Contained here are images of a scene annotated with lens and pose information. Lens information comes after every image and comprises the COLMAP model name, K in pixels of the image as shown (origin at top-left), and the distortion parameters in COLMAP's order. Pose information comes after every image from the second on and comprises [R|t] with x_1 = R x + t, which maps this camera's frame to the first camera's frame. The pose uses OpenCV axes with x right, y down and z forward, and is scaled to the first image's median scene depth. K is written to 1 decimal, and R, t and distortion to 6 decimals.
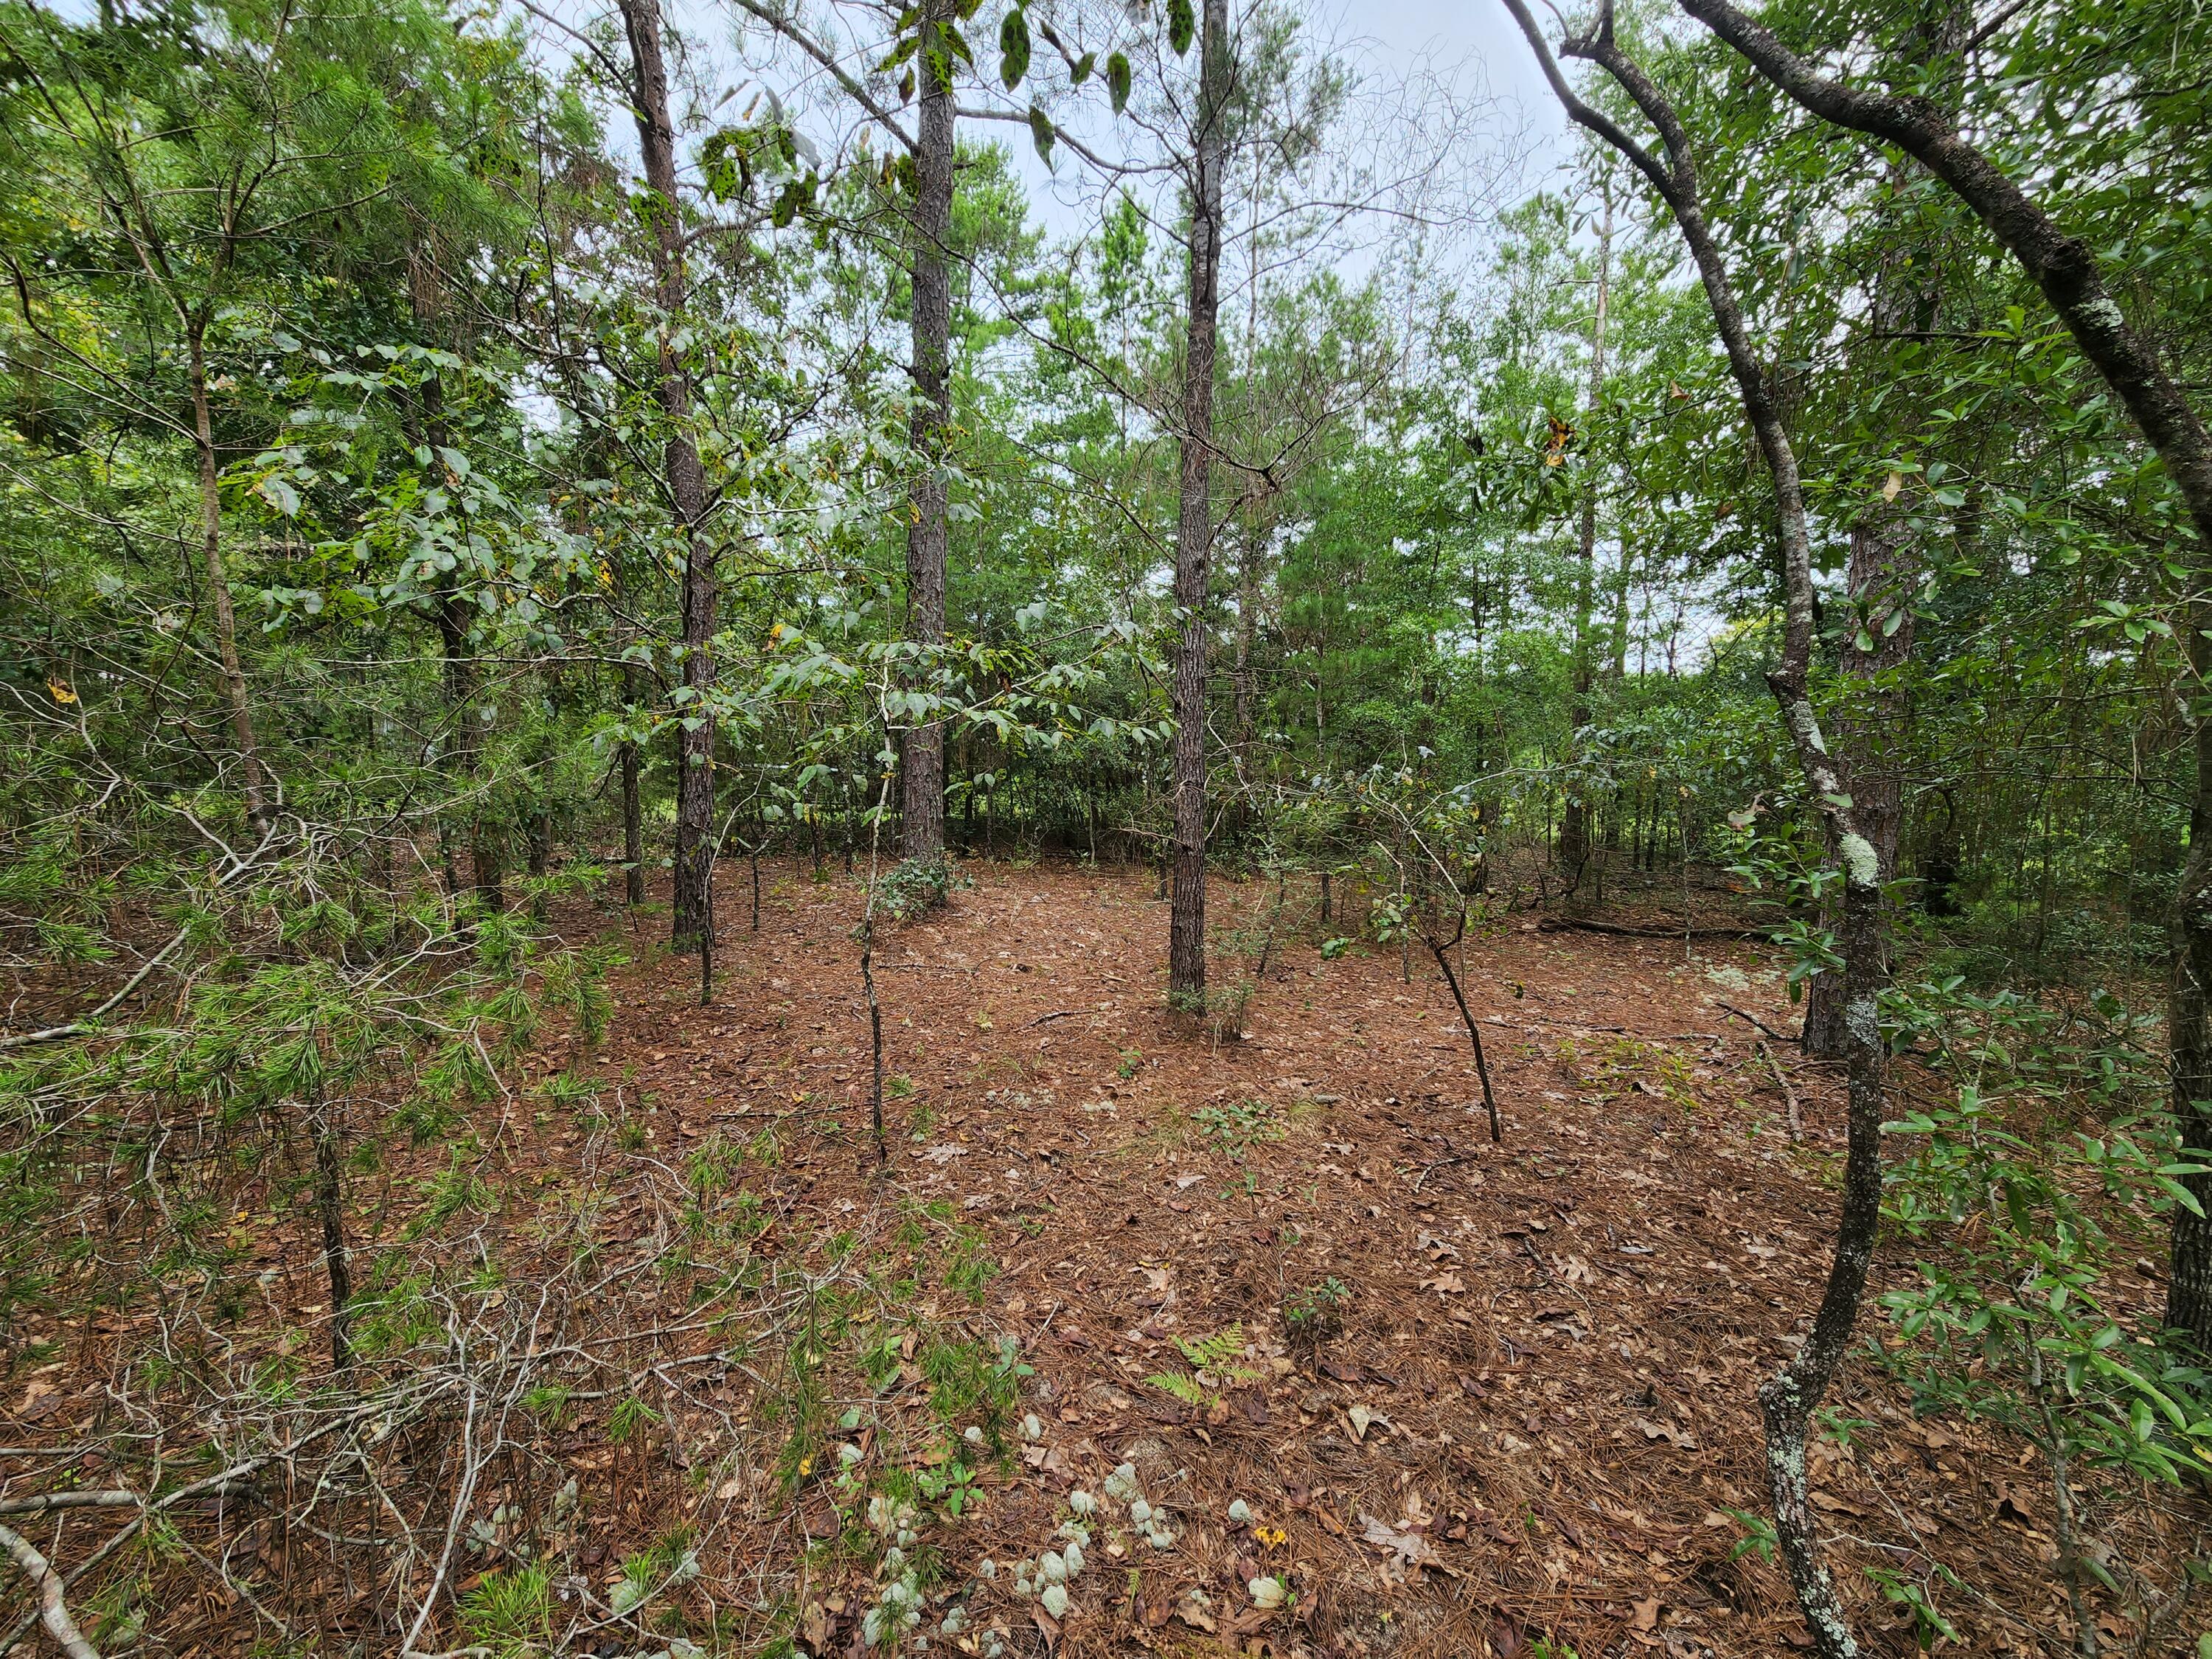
lens RADIAL K [[905.0, 0, 1109.5], [0, 905.0, 833.0], [0, 0, 1]] dist [0.000378, -0.000017]
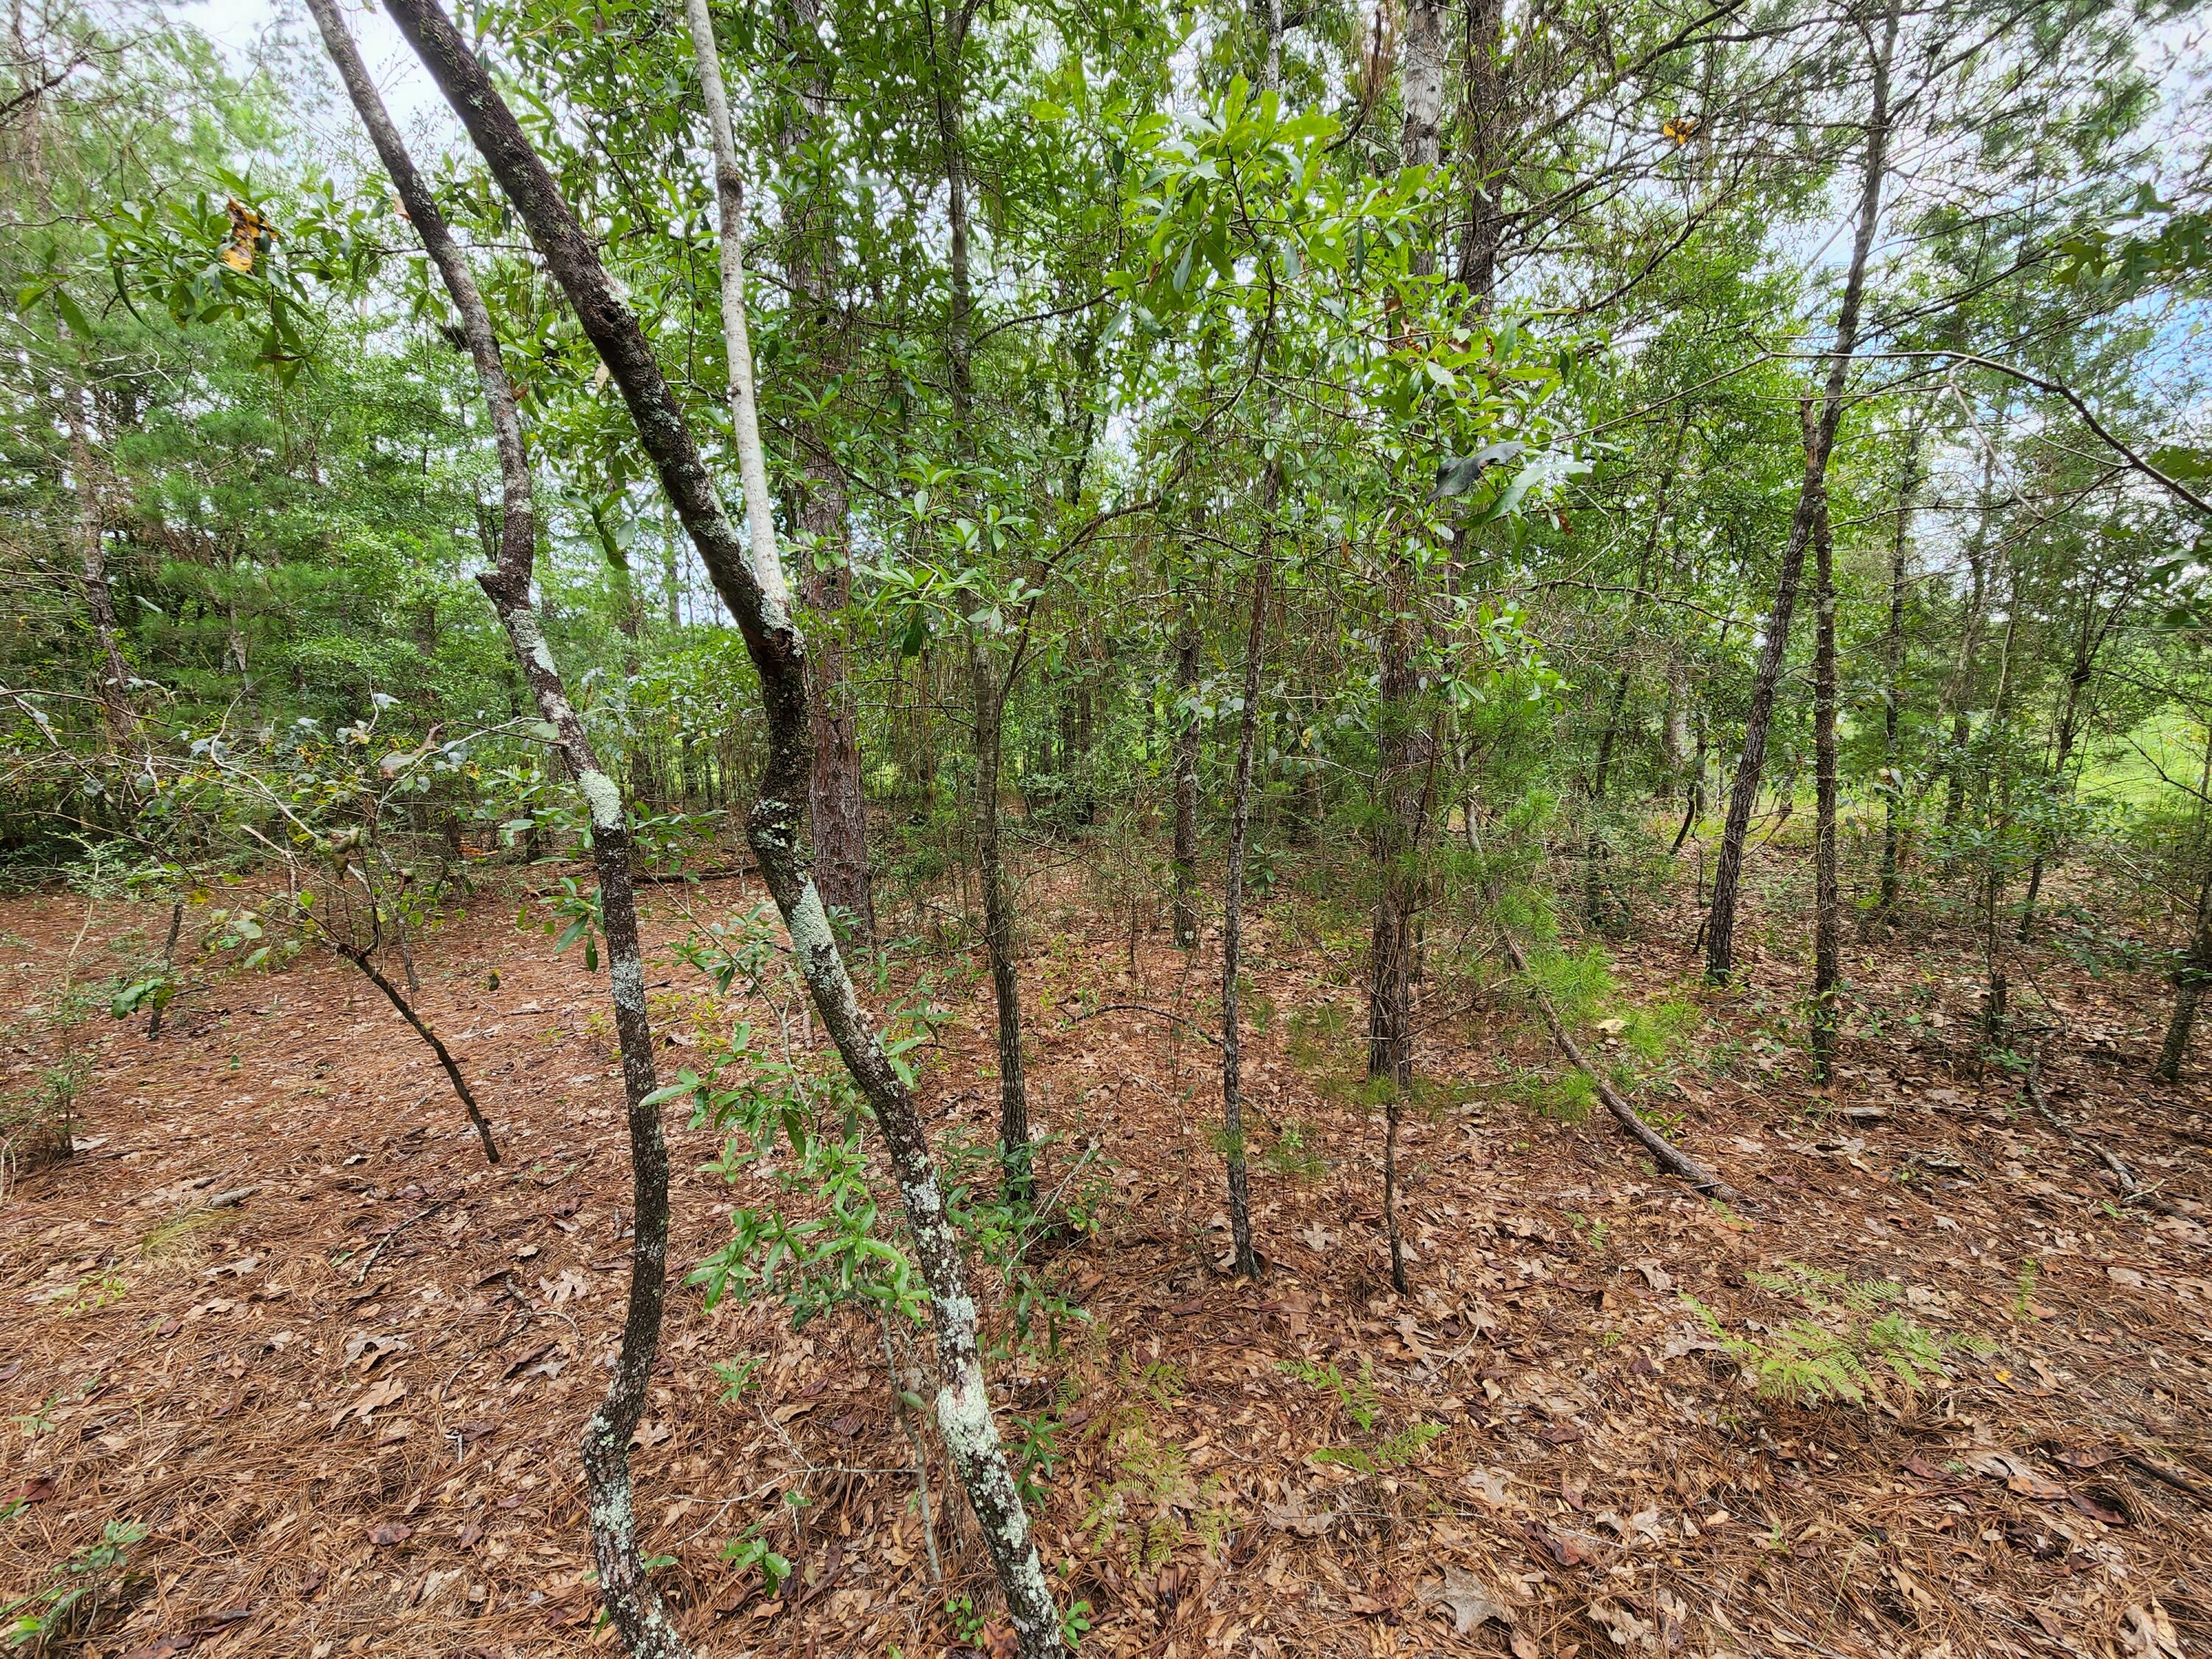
lens RADIAL K [[905.0, 0, 1100.0], [0, 905.0, 826.8], [0, 0, 1]] dist [0.000378, -0.000017]
pose [[0.611815, -0.123531, 0.781295, 0.193819], [0.087884, 0.992231, 0.088063, 0.009378], [-0.786104, 0.014785, 0.617918, 0.045911]]
